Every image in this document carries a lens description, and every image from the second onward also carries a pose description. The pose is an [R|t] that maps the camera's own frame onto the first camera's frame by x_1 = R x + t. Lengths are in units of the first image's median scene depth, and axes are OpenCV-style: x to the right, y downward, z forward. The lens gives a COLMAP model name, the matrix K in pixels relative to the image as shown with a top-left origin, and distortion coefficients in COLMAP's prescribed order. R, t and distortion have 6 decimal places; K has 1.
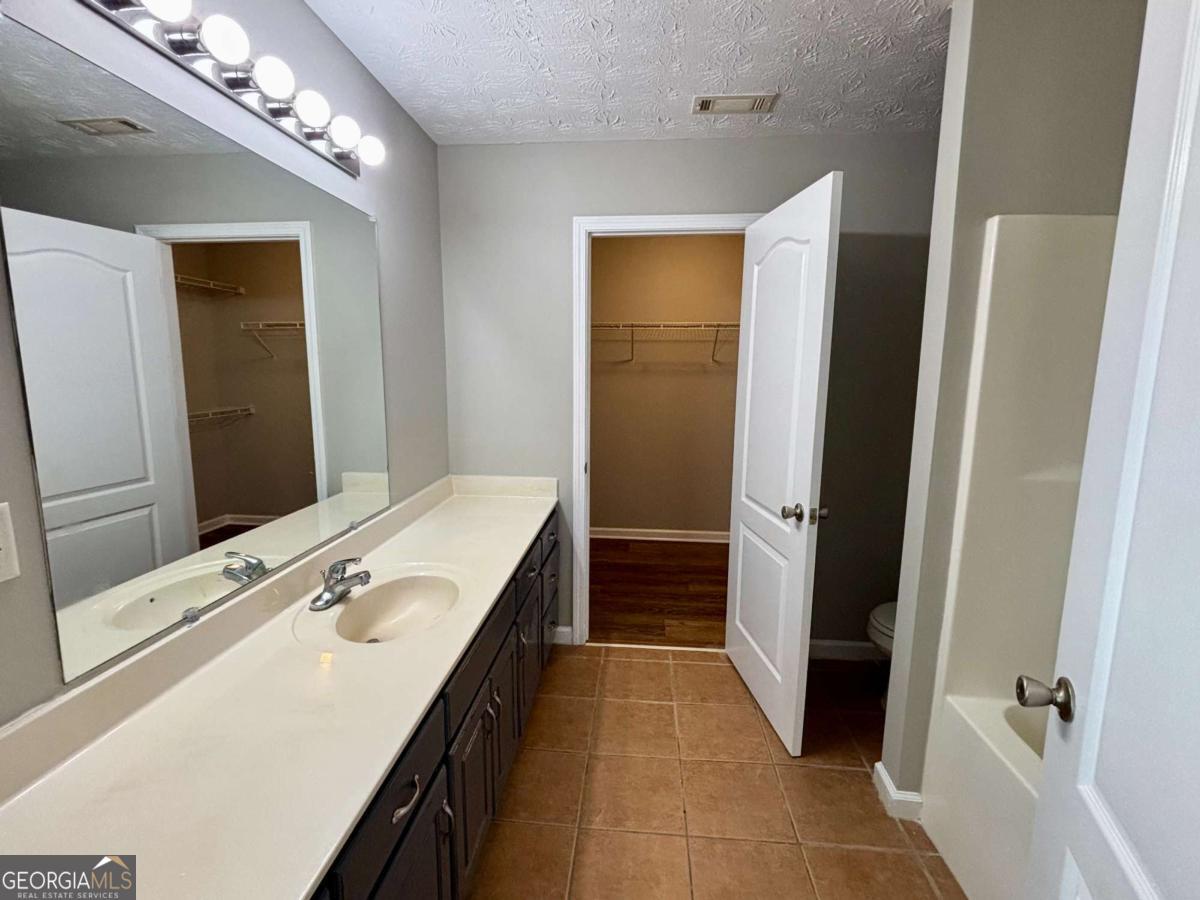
lens RADIAL K [[537.3, 0, 603.8], [0, 537.3, 445.6], [0, 0, 1]] dist [-0.001306, -0.000781]
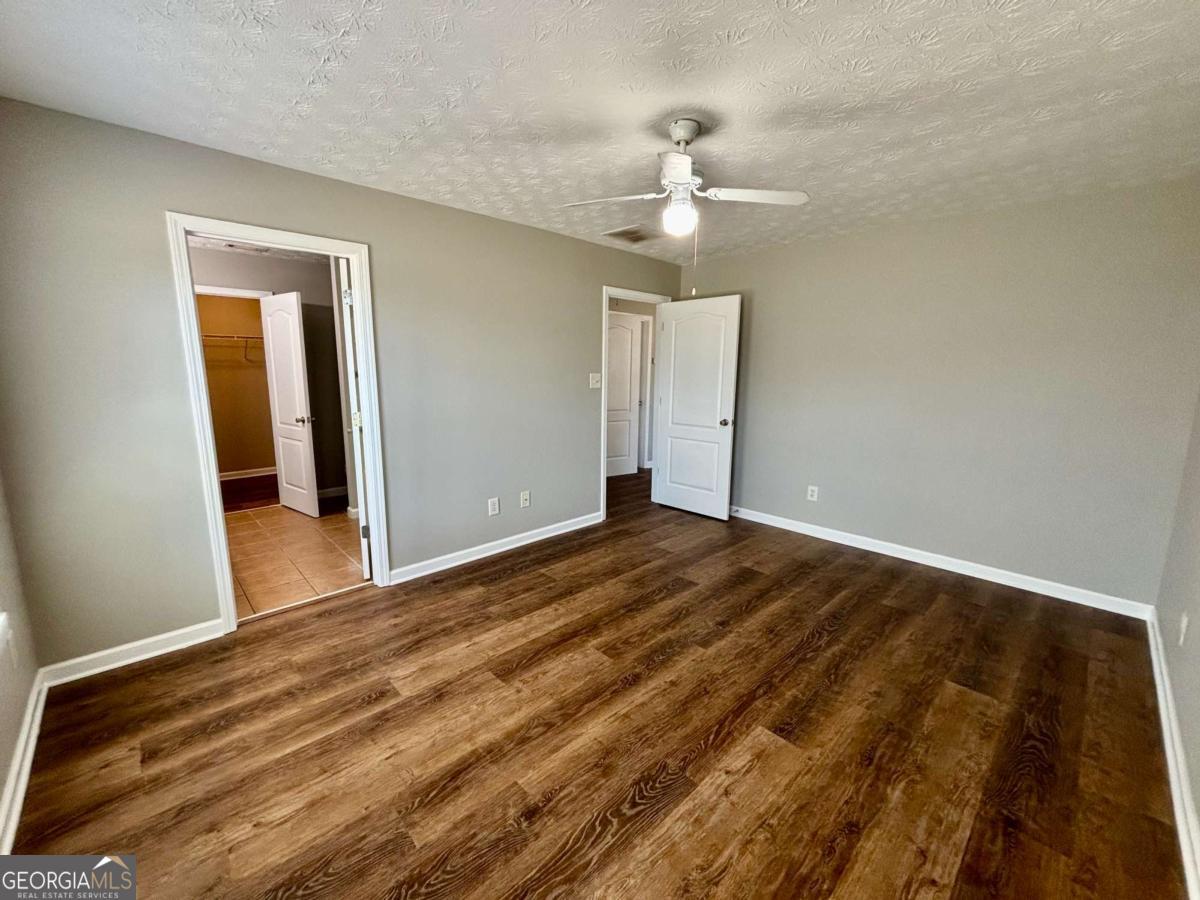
lens RADIAL K [[490.7, 0, 599.4], [0, 490.7, 446.6], [0, 0, 1]] dist [0.002031, 0.000032]
pose [[0.671924, -0.125682, 0.729879, -0.232990], [0.107528, 0.991609, 0.071761, 0.131680], [-0.732773, 0.030265, 0.679800, -0.915835]]
